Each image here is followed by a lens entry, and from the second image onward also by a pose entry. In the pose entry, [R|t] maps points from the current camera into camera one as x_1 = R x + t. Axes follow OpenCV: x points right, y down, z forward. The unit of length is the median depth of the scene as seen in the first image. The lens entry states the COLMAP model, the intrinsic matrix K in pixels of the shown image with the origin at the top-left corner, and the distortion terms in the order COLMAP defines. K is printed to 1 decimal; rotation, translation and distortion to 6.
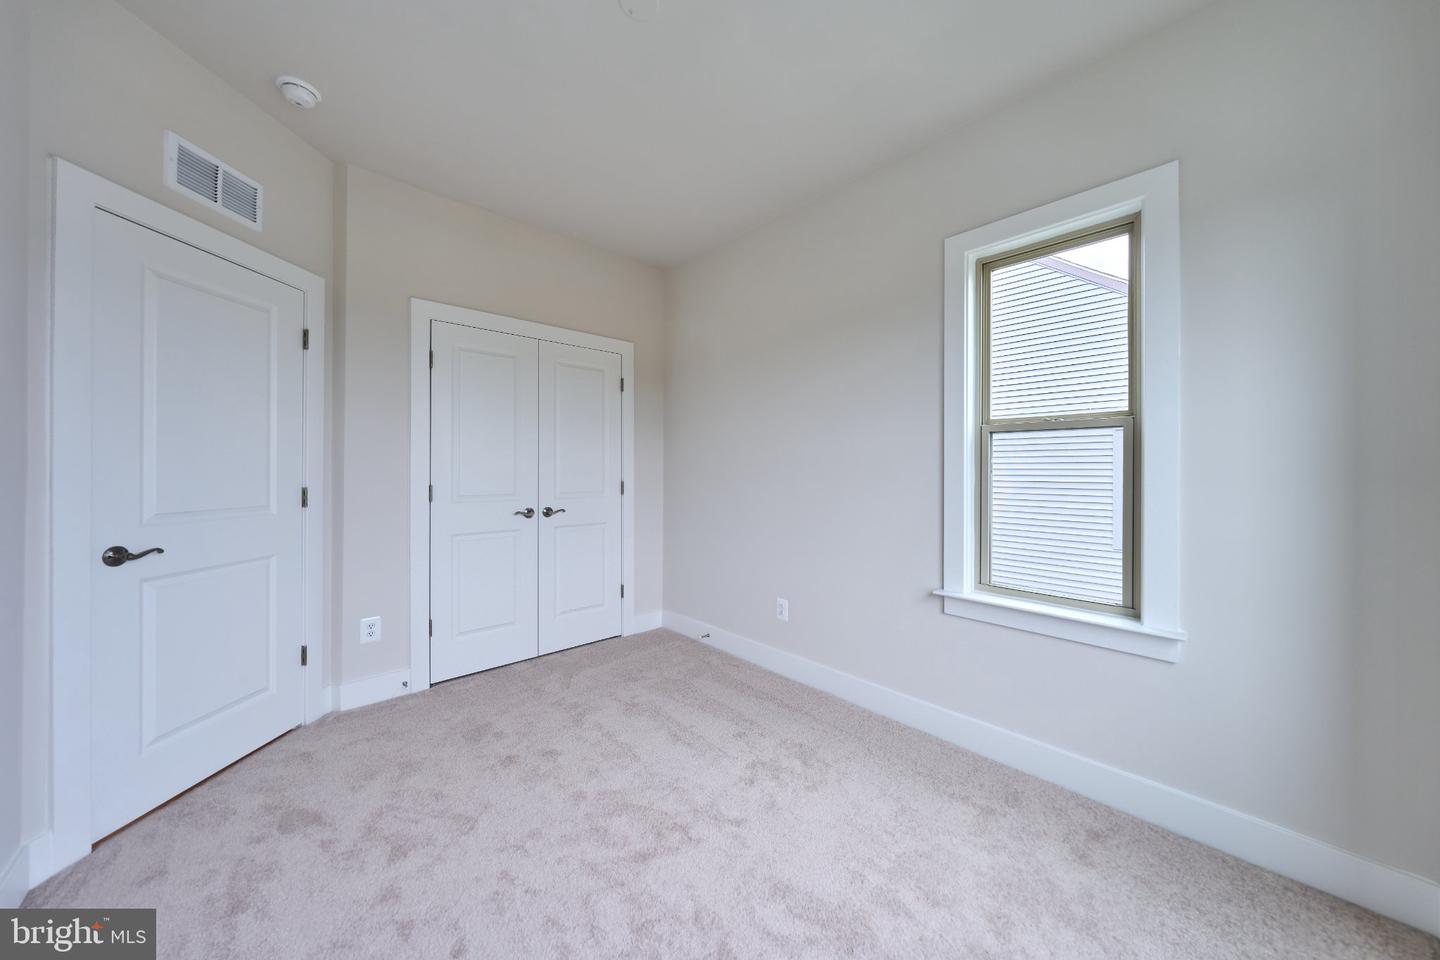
lens RADIAL K [[504.1, 0, 722.2], [0, 504.1, 470.1], [0, 0, 1]] dist [0.001820, -0.000374]
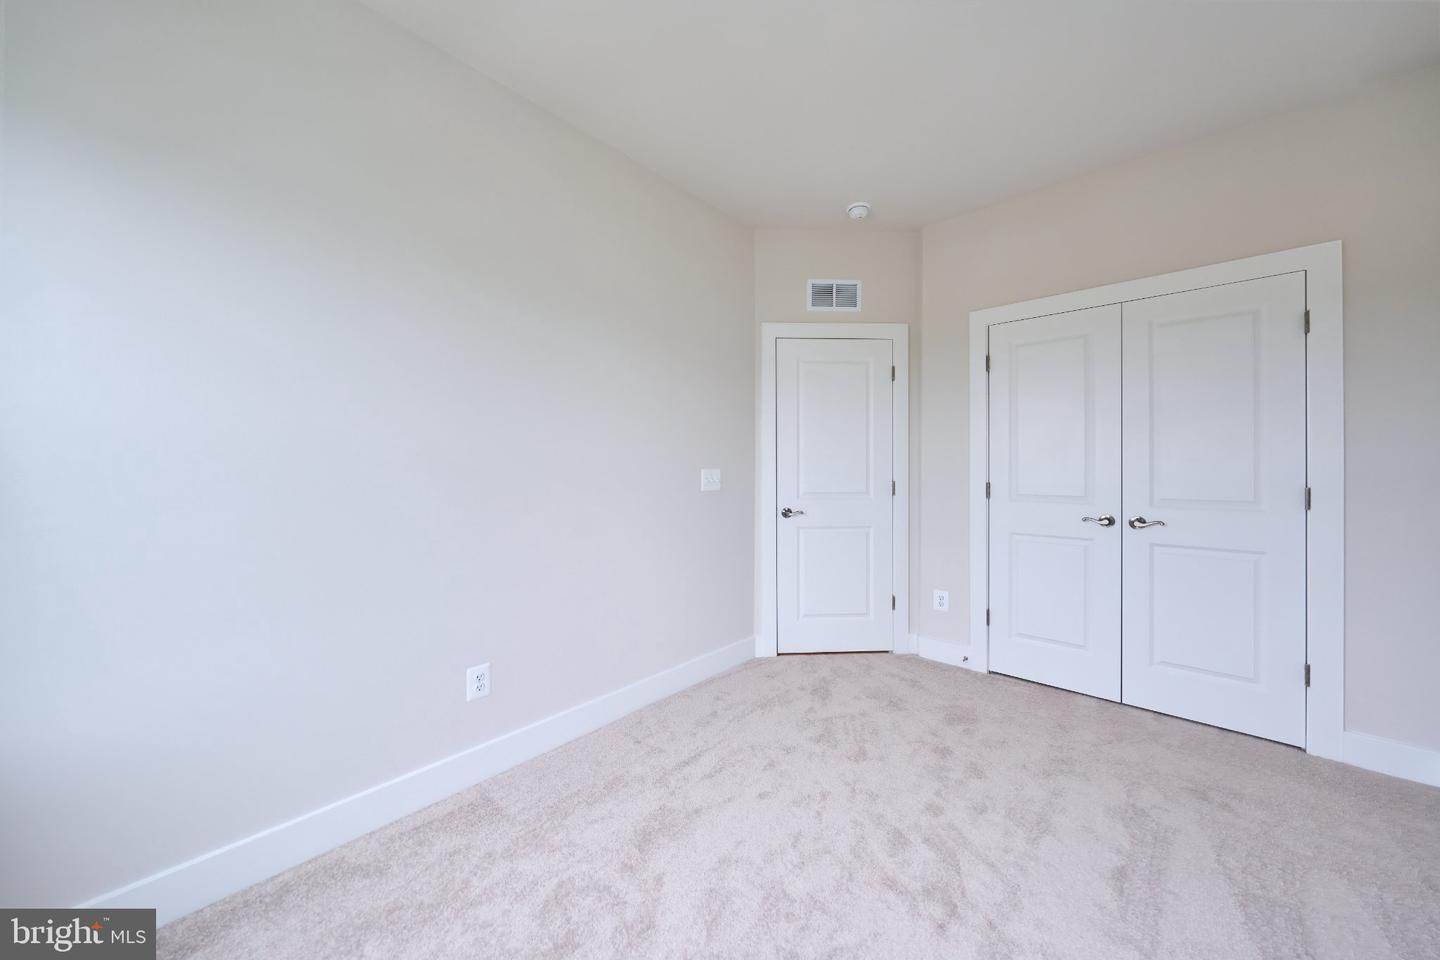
lens RADIAL K [[504.1, 0, 719.6], [0, 504.1, 473.9], [0, 0, 1]] dist [0.001820, -0.000374]
pose [[0.073029, 0.010600, -0.997274, 0.505758], [0.001566, 0.999941, 0.010743, -0.001456], [0.997329, -0.002346, 0.073008, 0.419901]]
